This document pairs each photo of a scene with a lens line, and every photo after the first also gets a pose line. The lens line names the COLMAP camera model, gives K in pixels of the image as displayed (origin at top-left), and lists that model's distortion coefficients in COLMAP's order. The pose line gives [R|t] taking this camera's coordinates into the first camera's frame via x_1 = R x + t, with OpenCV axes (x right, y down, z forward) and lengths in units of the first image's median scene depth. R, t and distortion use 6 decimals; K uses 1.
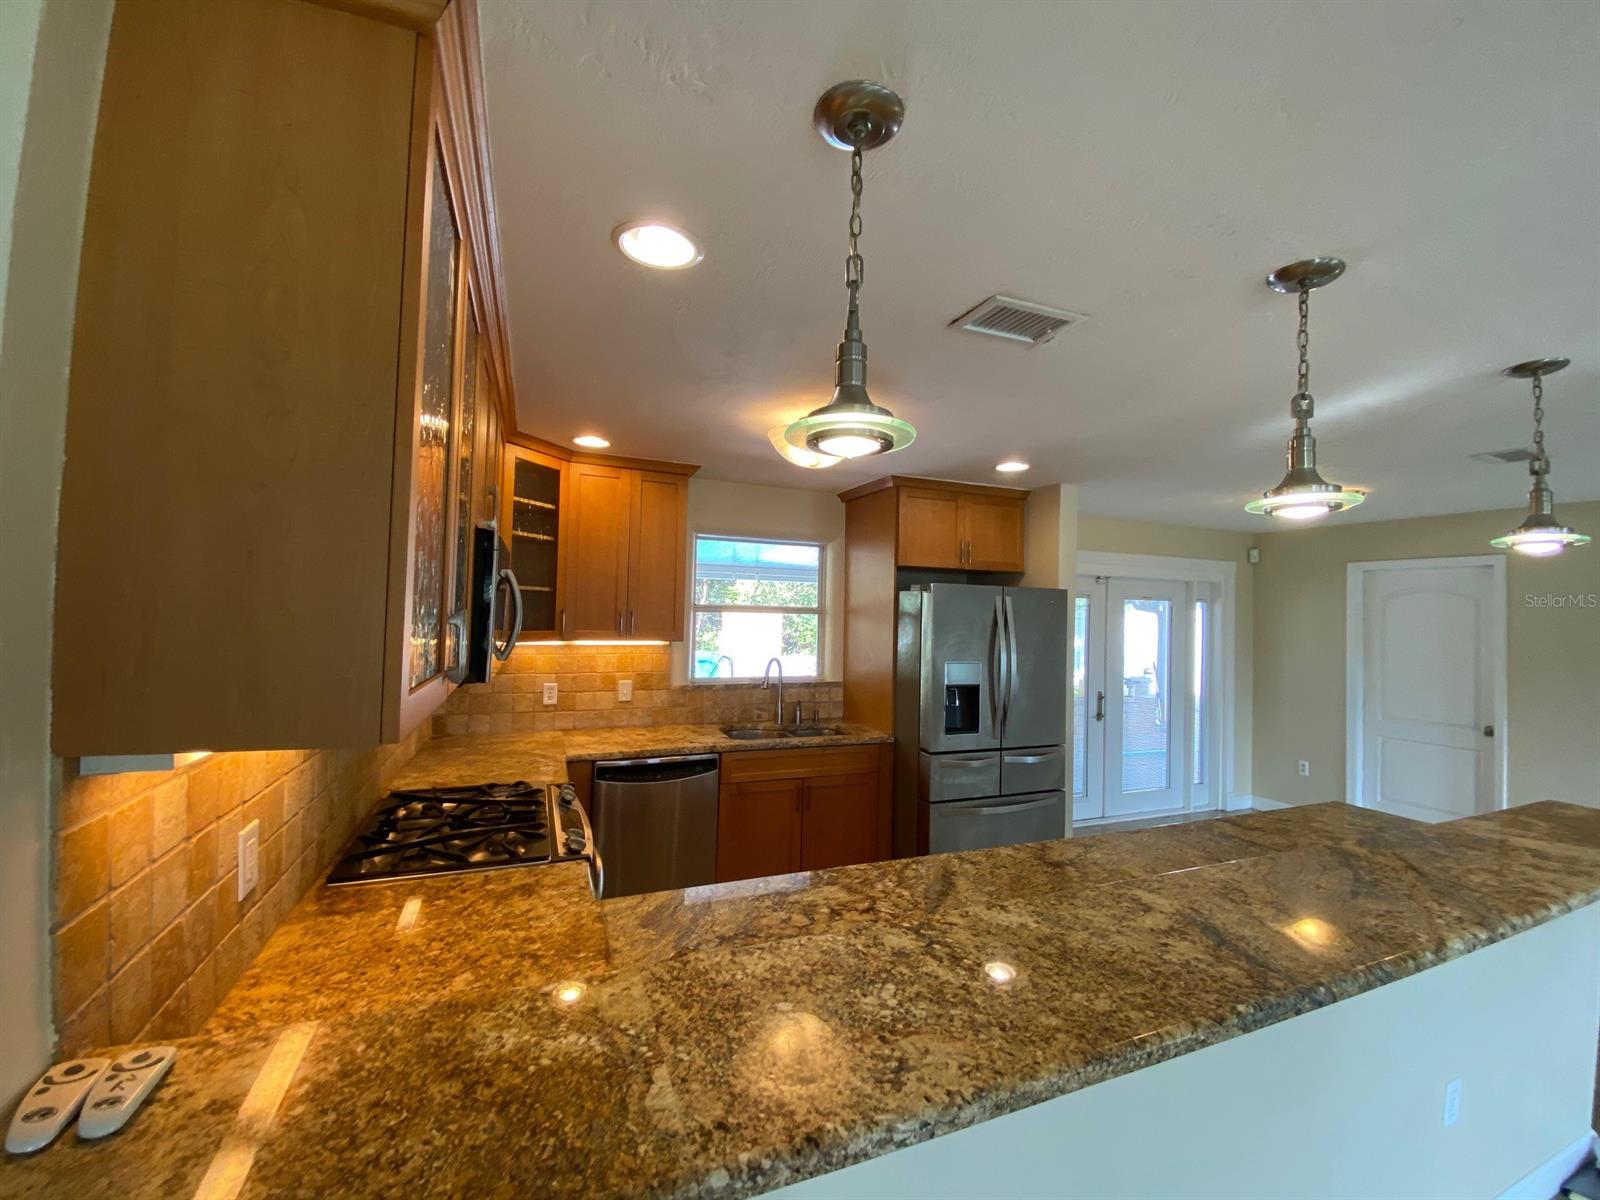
lens RADIAL K [[643.7, 0, 805.6], [0, 643.7, 600.8], [0, 0, 1]] dist [0.035380, -0.026030]
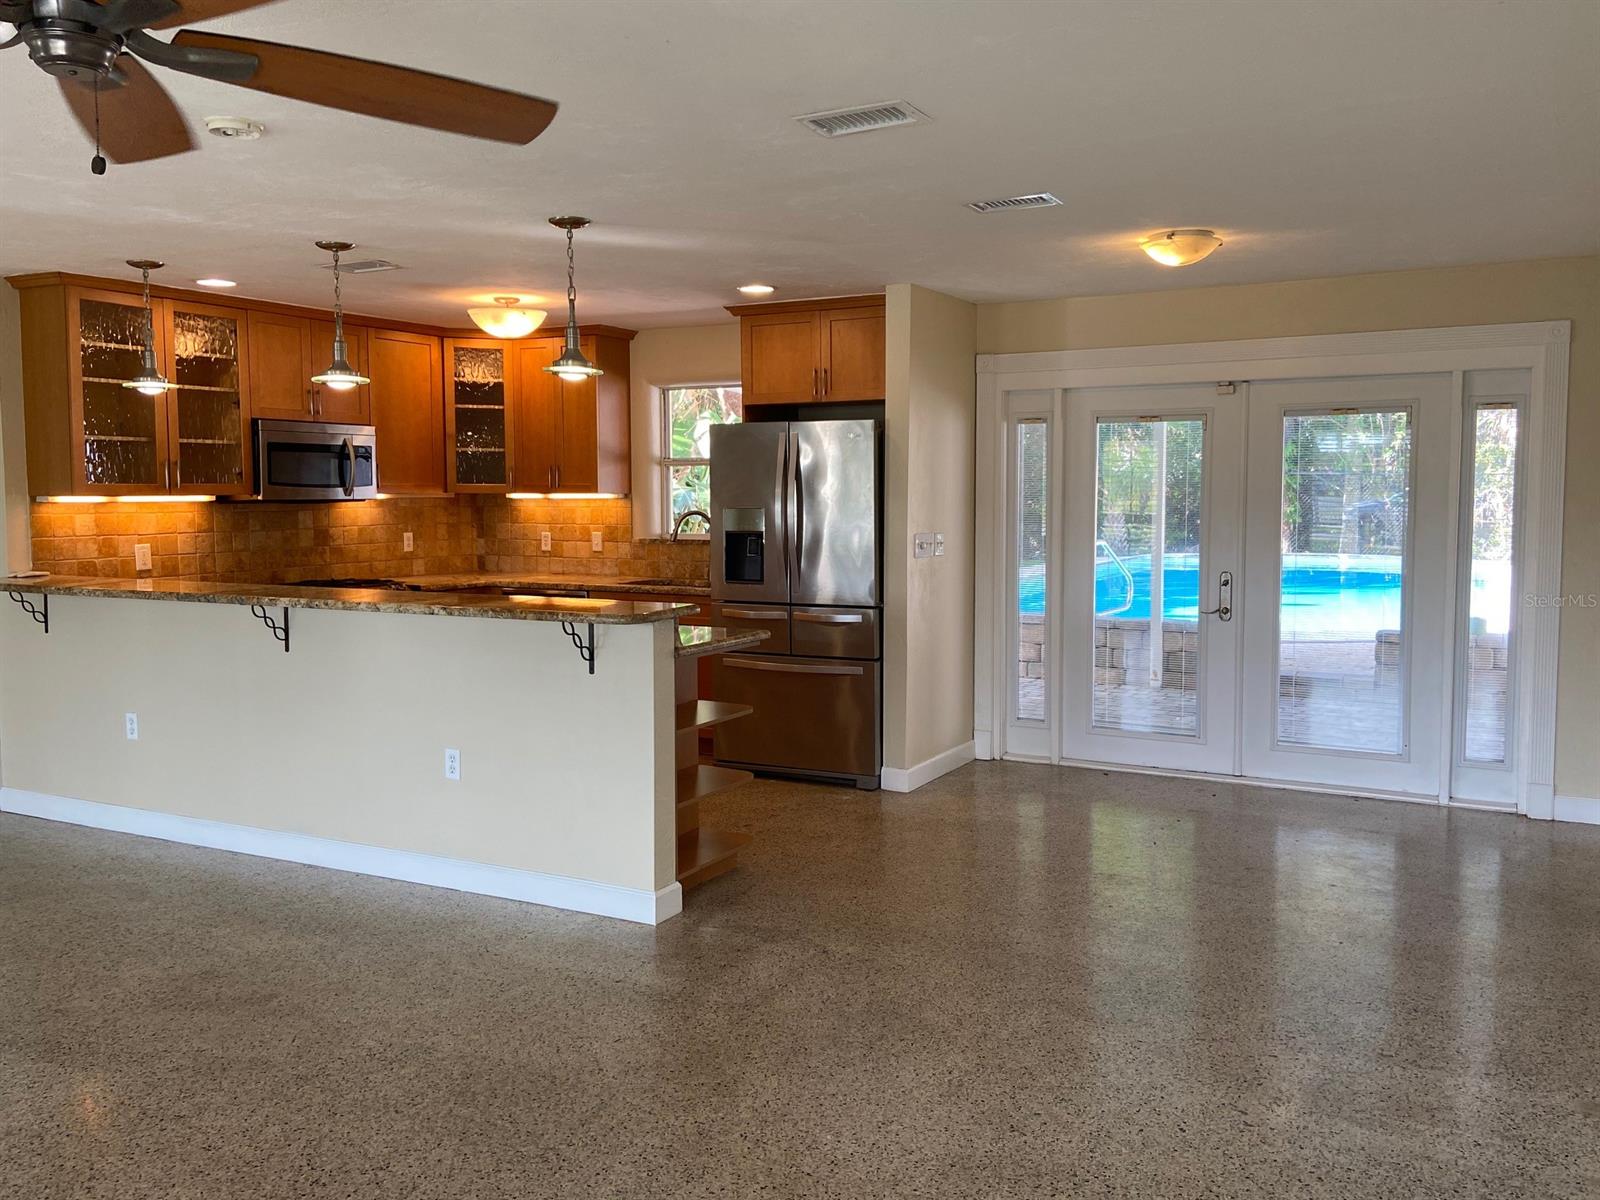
lens RADIAL K [[1322.6, 0, 816.2], [0, 1322.6, 590.9], [0, 0, 1]] dist [0.130955, -0.141063]
pose [[0.641832, 0.031773, -0.766187, 1.652556], [0.033660, 0.997011, 0.069542, 0.079101], [0.766106, -0.070424, 0.638844, -0.141560]]
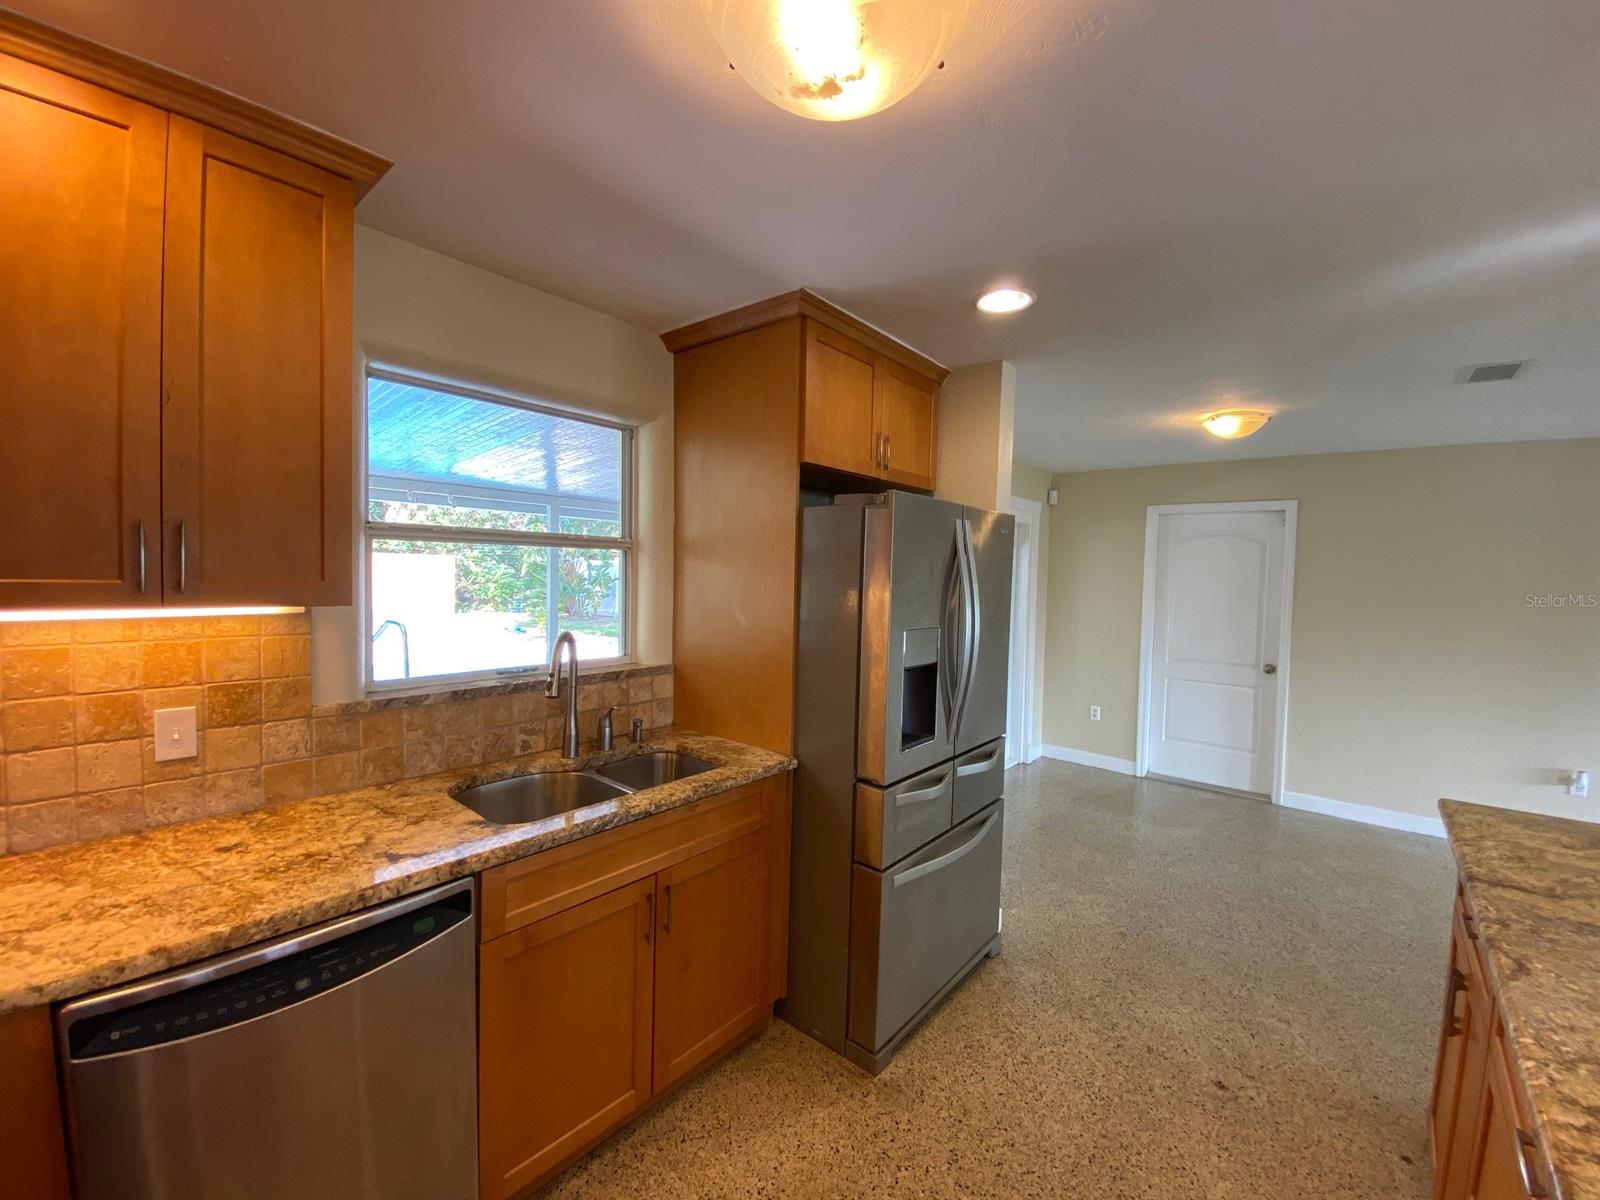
lens RADIAL K [[644.5, 0, 799.0], [0, 644.5, 600.0], [0, 0, 1]] dist [0.034967, -0.028052]
pose [[0.890210, -0.022819, 0.454978, -0.120337], [-0.011360, 0.997322, 0.072246, 0.025910], [-0.455408, -0.069483, 0.887567, 0.483955]]
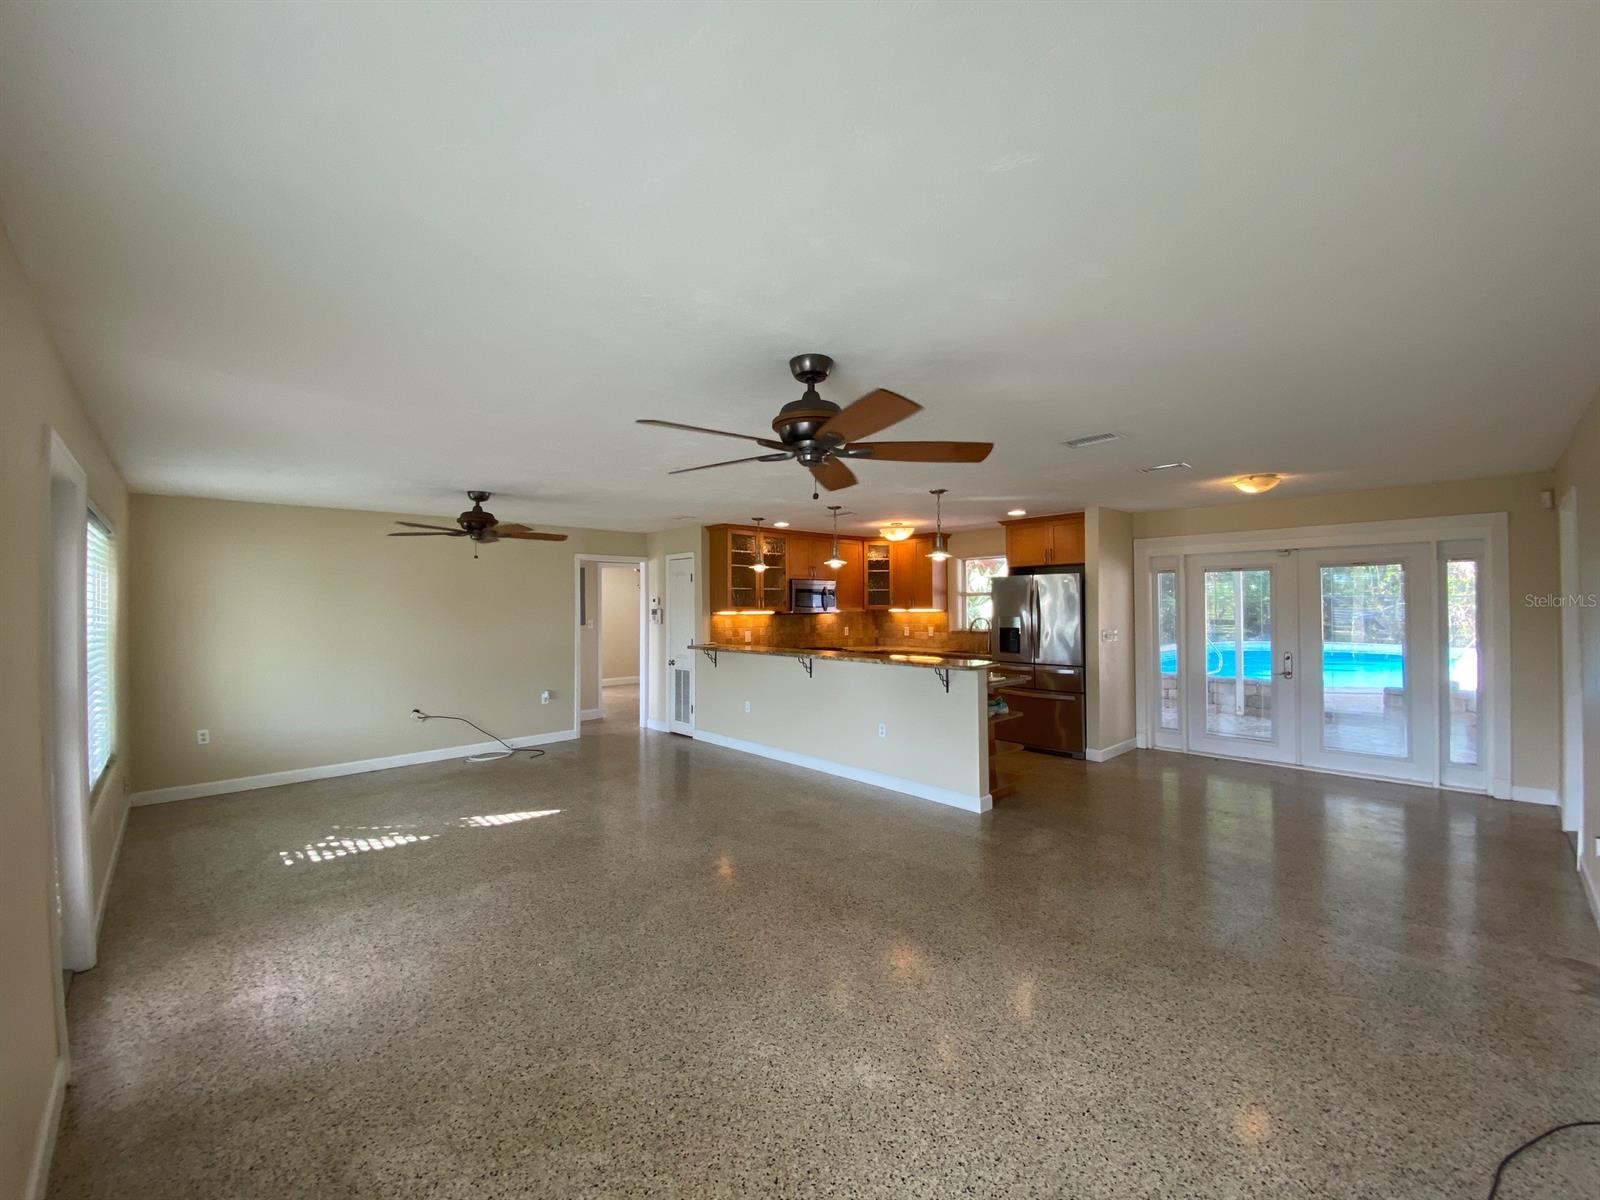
lens RADIAL K [[644.5, 0, 799.0], [0, 644.5, 600.0], [0, 0, 1]] dist [0.034967, -0.028052]
pose [[0.359836, -0.036553, -0.932299, 1.693563], [0.033348, 0.999098, -0.026301, 0.070763], [0.932419, -0.021627, 0.360731, -0.264213]]
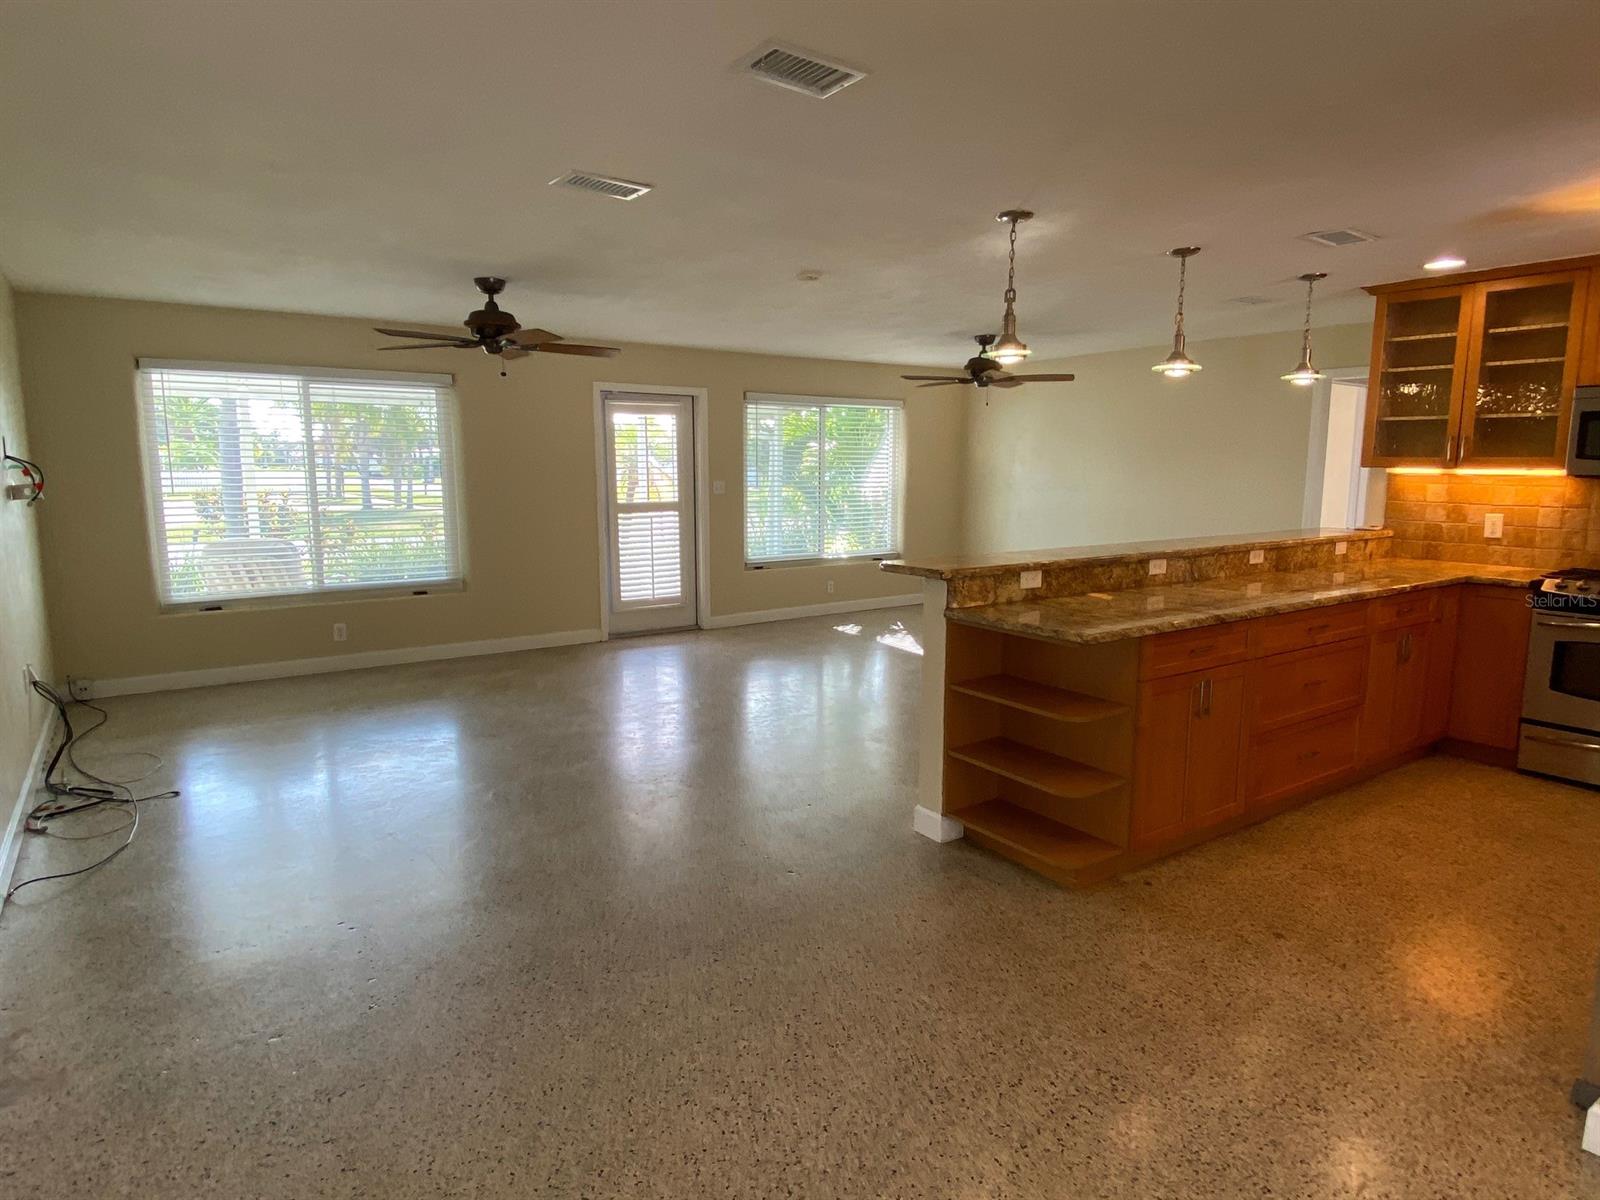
lens RADIAL K [[921.0, 0, 800.0], [0, 921.0, 600.0], [0, 0, 1]] dist [0.081041, -0.082949]
pose [[-0.974527, 0.001421, -0.224266, 0.981920], [-0.027339, 0.991769, 0.125084, 0.093522], [0.222598, 0.128029, -0.966467, 1.400643]]
